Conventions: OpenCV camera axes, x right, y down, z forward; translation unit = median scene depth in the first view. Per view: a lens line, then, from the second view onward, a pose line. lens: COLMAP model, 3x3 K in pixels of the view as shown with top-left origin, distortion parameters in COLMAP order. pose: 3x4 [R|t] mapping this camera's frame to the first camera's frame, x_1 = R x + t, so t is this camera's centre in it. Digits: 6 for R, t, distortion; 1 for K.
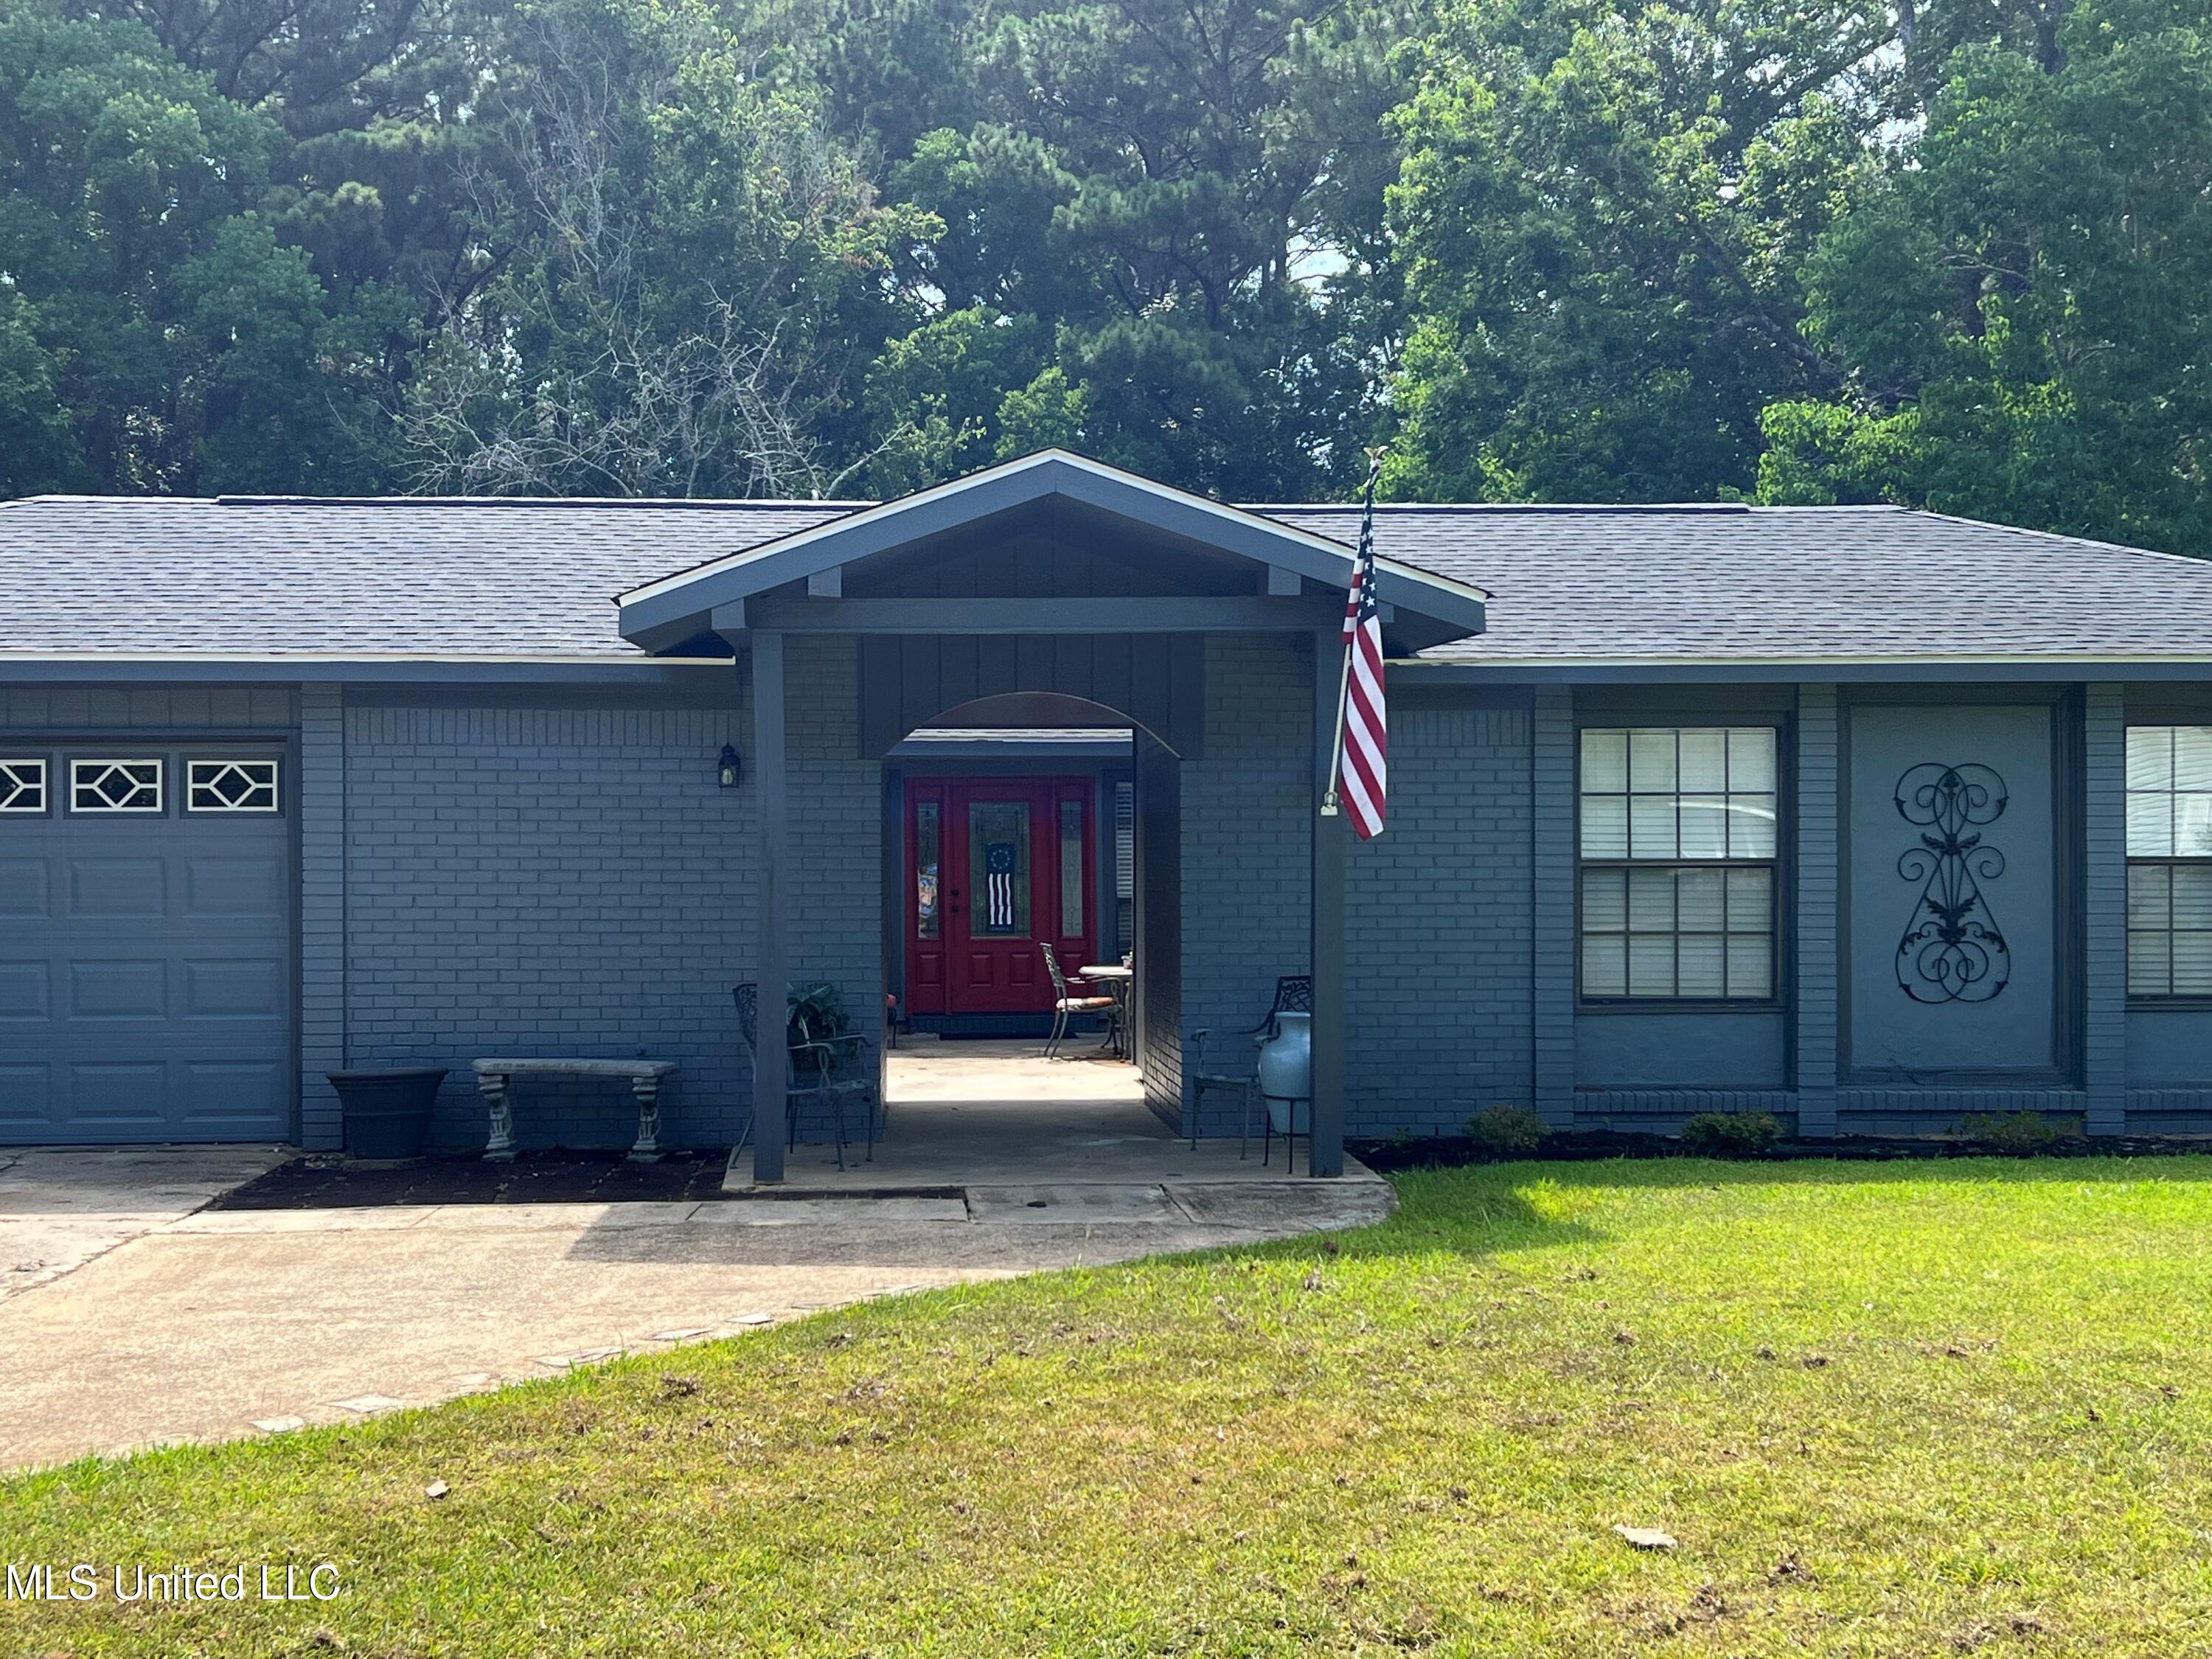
lens RADIAL K [[2799.4, 0, 1101.1], [0, 2799.4, 832.5], [0, 0, 1]] dist [0.033994, 0.000000]
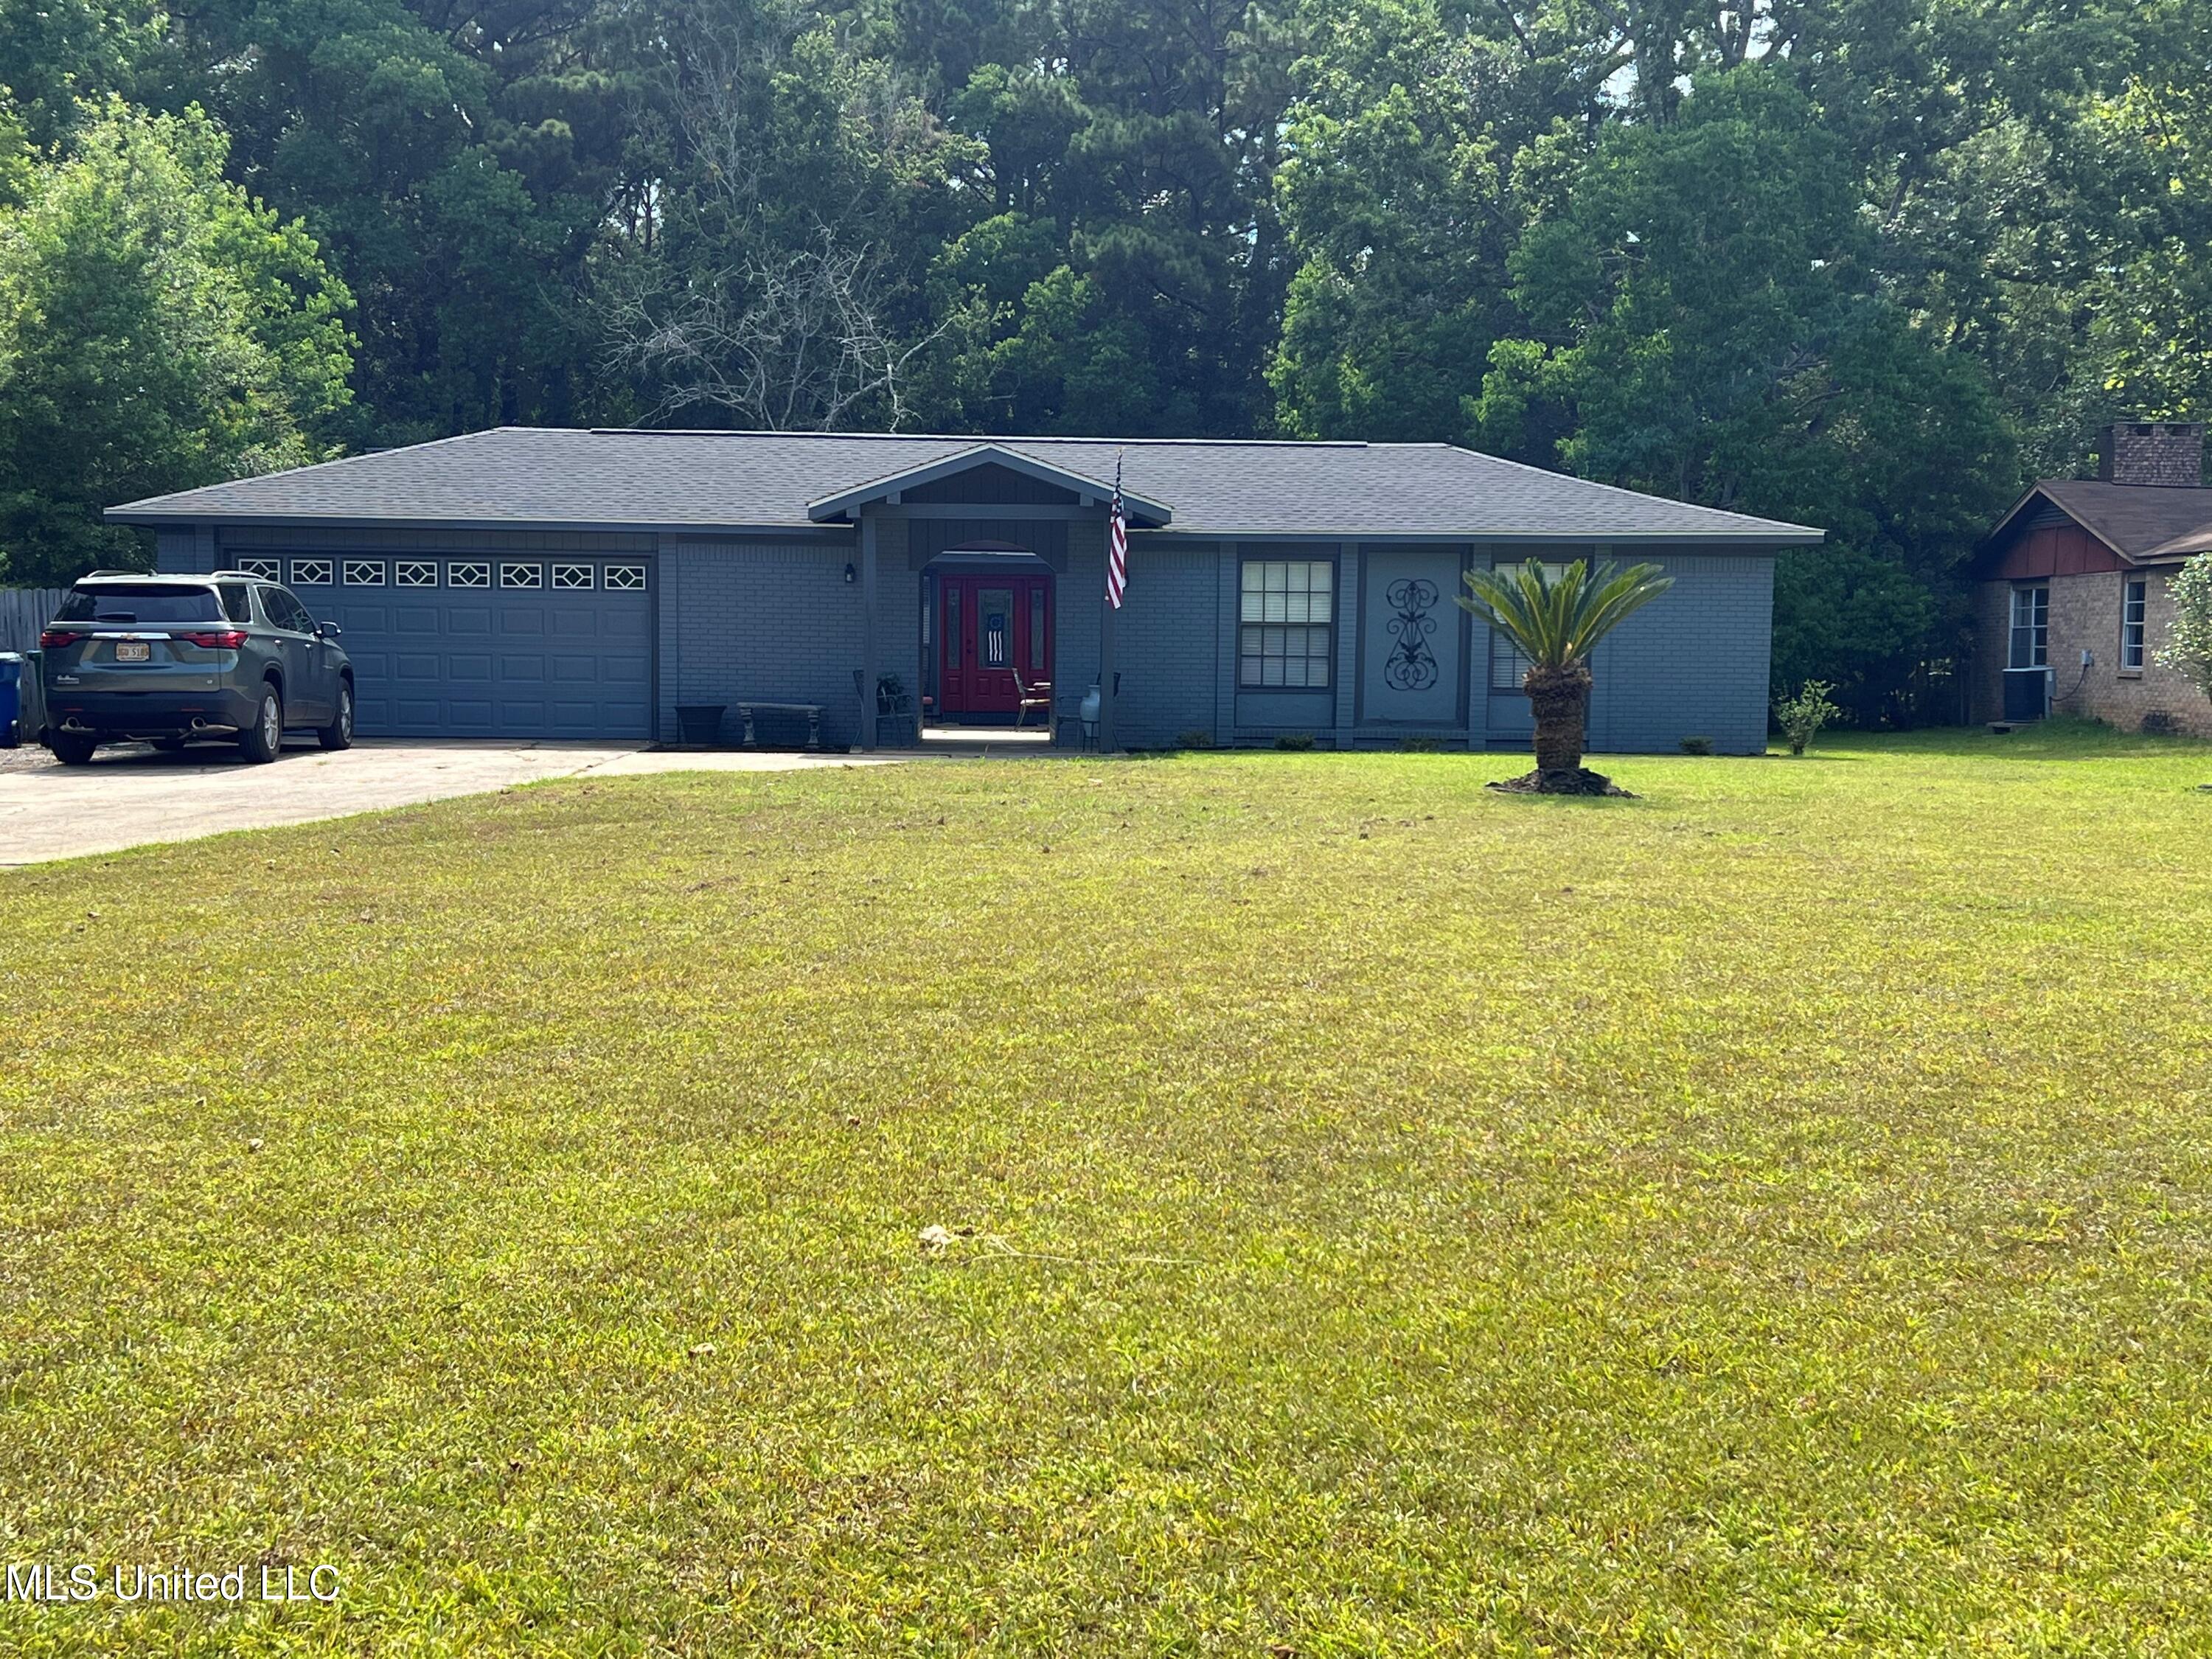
lens RADIAL K [[2799.4, 0, 1101.9], [0, 2799.4, 823.0], [0, 0, 1]] dist [0.033994, 0.000000]
pose [[0.999579, 0.017332, -0.023268, 0.045240], [-0.015532, 0.997030, 0.075433, 0.001248], [0.024506, -0.075040, 0.996879, -0.455796]]
